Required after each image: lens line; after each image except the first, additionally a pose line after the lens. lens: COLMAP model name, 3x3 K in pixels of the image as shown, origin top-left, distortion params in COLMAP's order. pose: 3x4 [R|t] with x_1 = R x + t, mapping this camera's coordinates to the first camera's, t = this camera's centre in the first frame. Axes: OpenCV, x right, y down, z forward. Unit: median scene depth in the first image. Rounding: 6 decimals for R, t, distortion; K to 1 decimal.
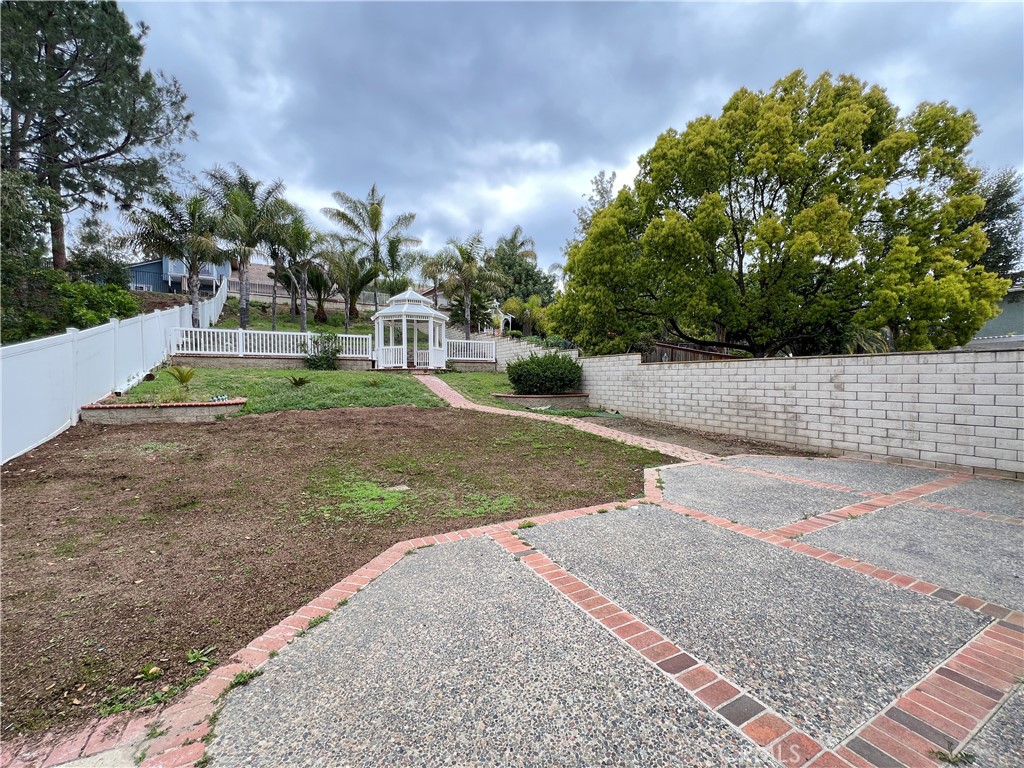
lens RADIAL K [[410.2, 0, 510.9], [0, 410.2, 382.1], [0, 0, 1]] dist [-0.000379, 0.000101]
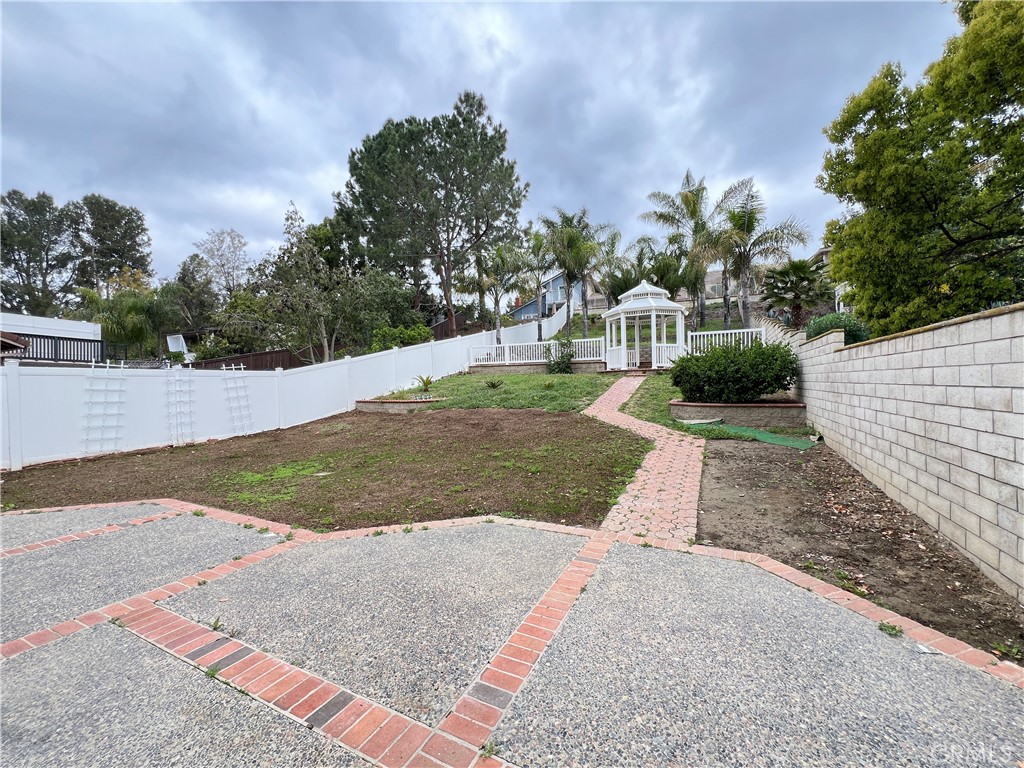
lens RADIAL K [[410.2, 0, 510.8], [0, 410.2, 383.7], [0, 0, 1]] dist [-0.000379, 0.000101]
pose [[0.574079, -0.005000, -0.818785, 1.314379], [0.008548, 0.999963, -0.000114, -0.010258], [0.818755, -0.006934, 0.574101, 0.926401]]
